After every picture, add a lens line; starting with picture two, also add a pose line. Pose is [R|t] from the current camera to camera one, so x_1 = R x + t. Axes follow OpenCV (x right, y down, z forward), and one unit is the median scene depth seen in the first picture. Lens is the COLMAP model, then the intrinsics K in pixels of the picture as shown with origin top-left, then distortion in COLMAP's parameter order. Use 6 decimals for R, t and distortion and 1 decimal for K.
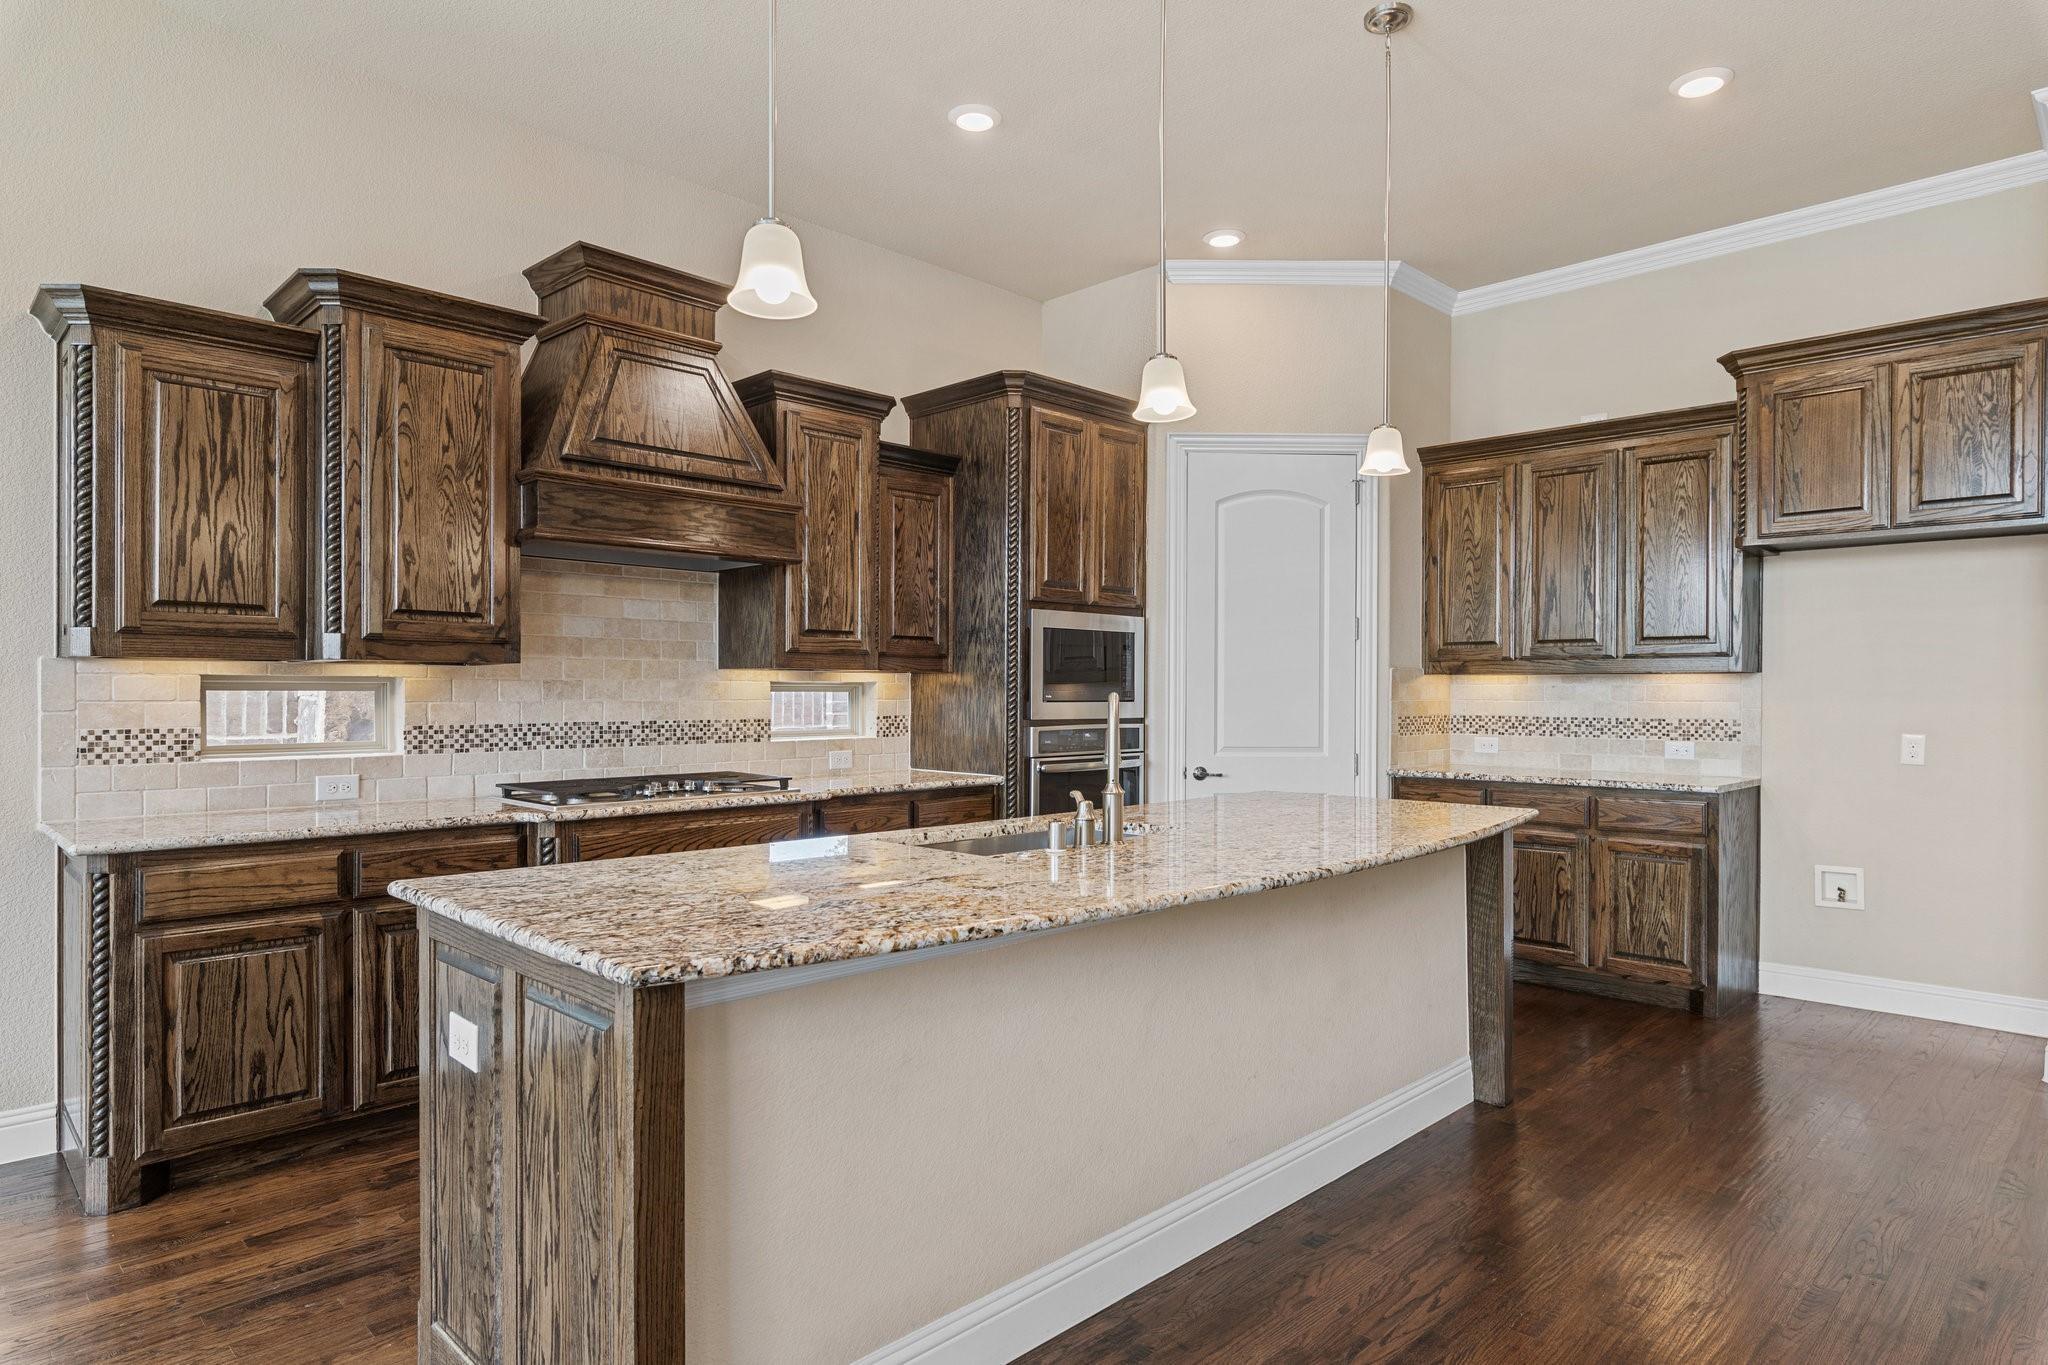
lens RADIAL K [[1181.9, 0, 1023.5], [0, 1181.9, 698.3], [0, 0, 1]] dist [-0.000116, 0.000020]
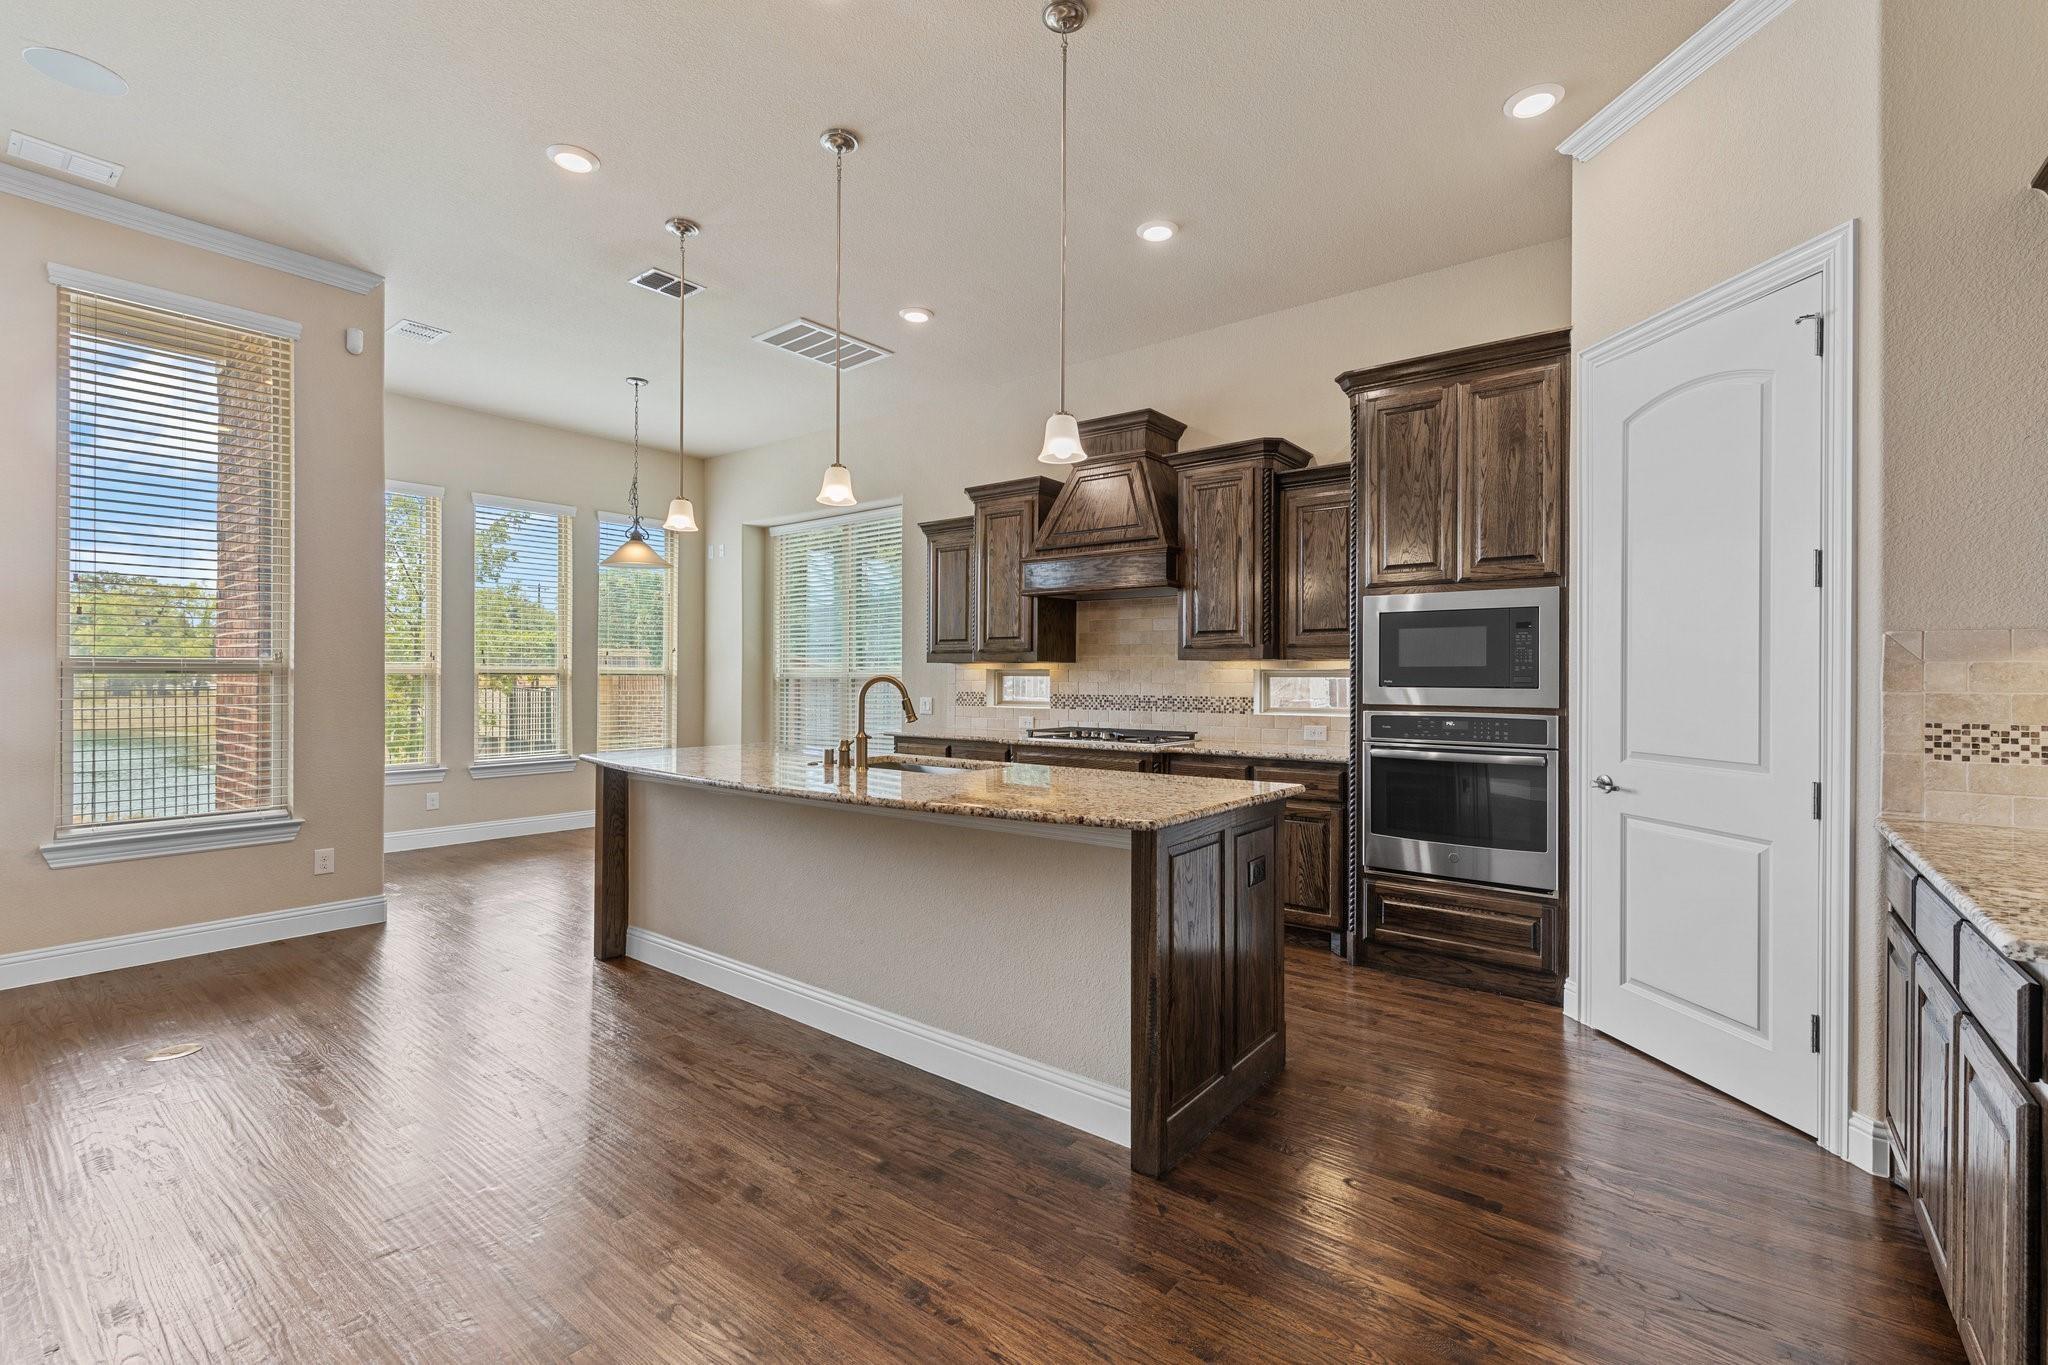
lens RADIAL K [[895.0, 0, 1033.4], [0, 895.0, 674.2], [0, 0, 1]] dist [-0.000192, -0.000052]
pose [[0.114386, -0.005837, -0.993419, 0.819690], [-0.009196, 0.999934, -0.006934, 0.000643], [0.993394, 0.009929, 0.114325, 0.683091]]
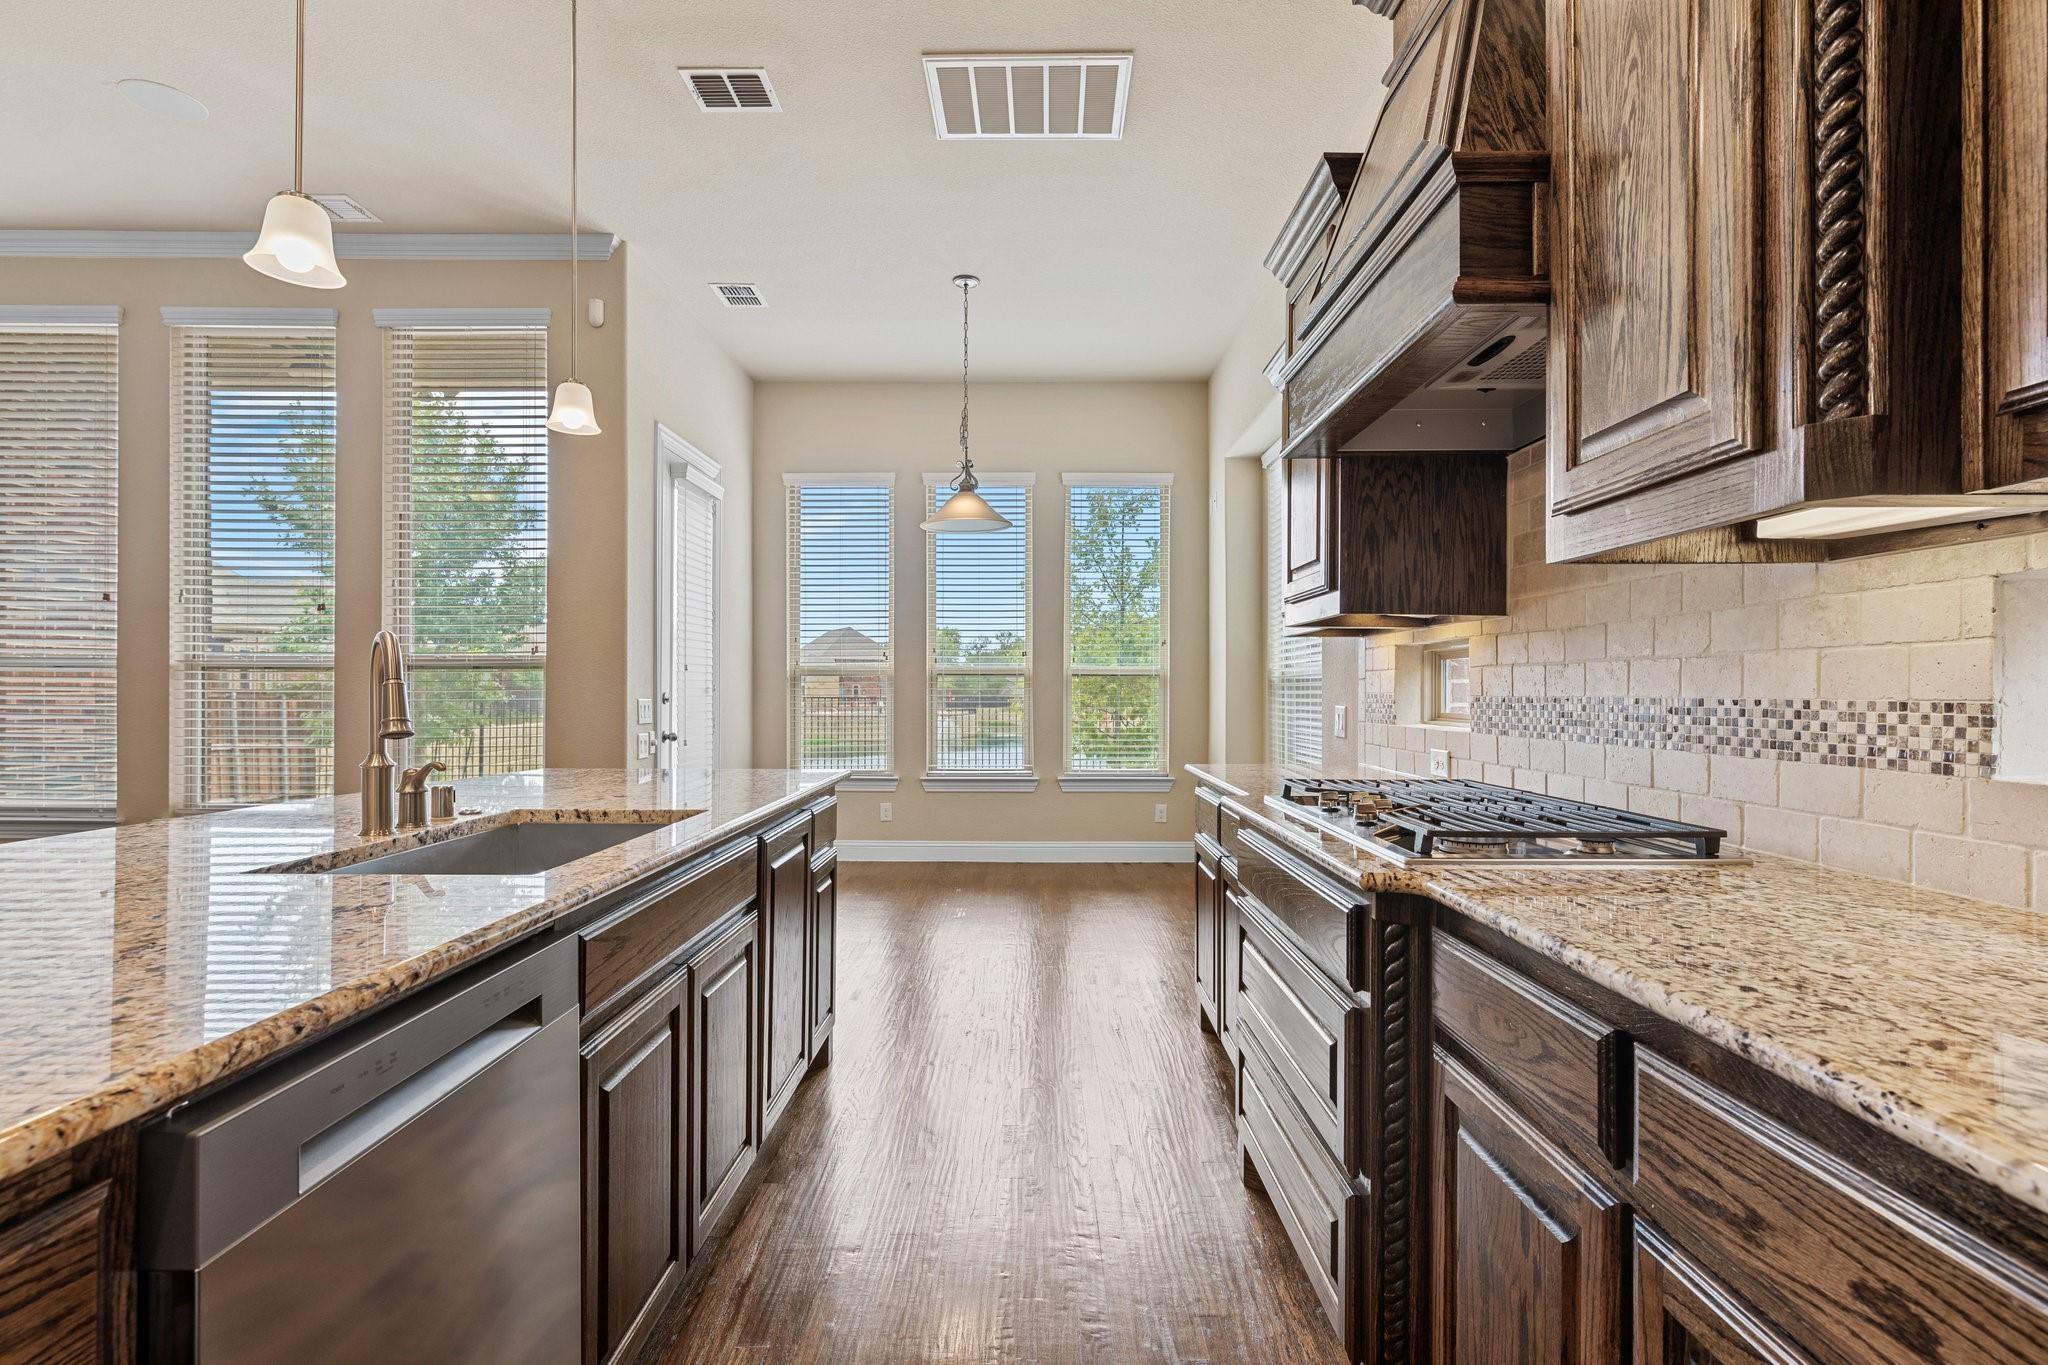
lens RADIAL K [[974.7, 0, 1024.0], [0, 974.7, 682.5], [0, 0, 1]] dist [0.000707, -0.000032]
pose [[-0.714228, -0.009038, -0.699855, 0.138635], [-0.007763, 0.999957, -0.004991, 0.016461], [0.699870, 0.001868, -0.714267, 1.077674]]
